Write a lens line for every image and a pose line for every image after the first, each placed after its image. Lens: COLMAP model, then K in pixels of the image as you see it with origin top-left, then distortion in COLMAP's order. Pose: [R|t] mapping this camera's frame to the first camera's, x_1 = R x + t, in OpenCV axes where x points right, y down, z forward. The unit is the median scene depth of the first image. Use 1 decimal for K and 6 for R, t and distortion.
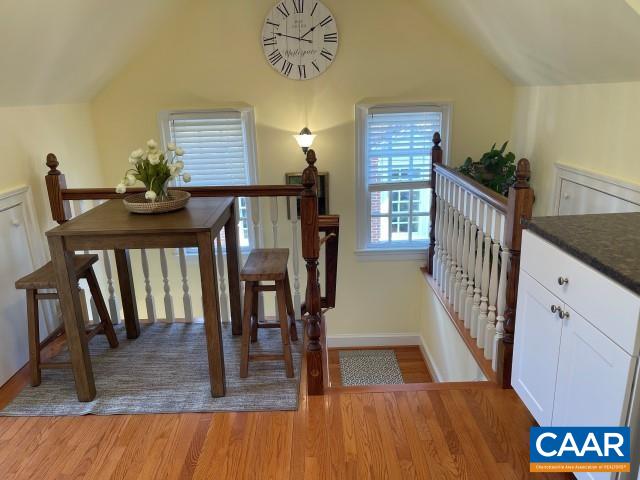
lens RADIAL K [[485.8, 0, 320.5], [0, 485.8, 241.4], [0, 0, 1]] dist [0.041952, -0.049365]
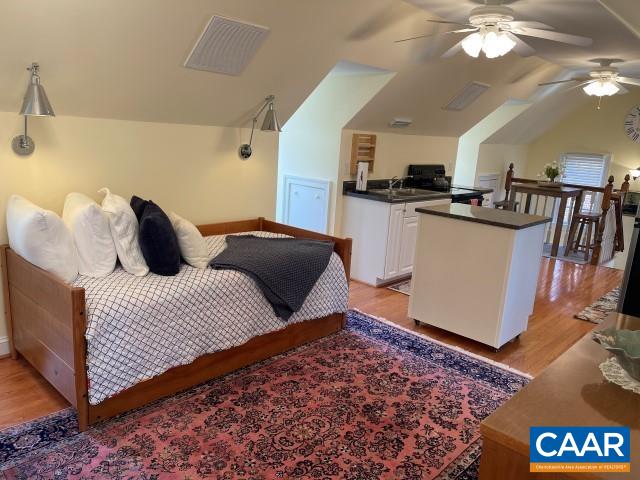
lens RADIAL K [[485.8, 0, 322.5], [0, 485.8, 245.3], [0, 0, 1]] dist [0.041952, -0.049365]
pose [[0.721301, 0.225451, -0.654902, 0.497973], [-0.274013, 0.961285, 0.029129, 0.425492], [0.636114, 0.158441, 0.755152, -1.472031]]
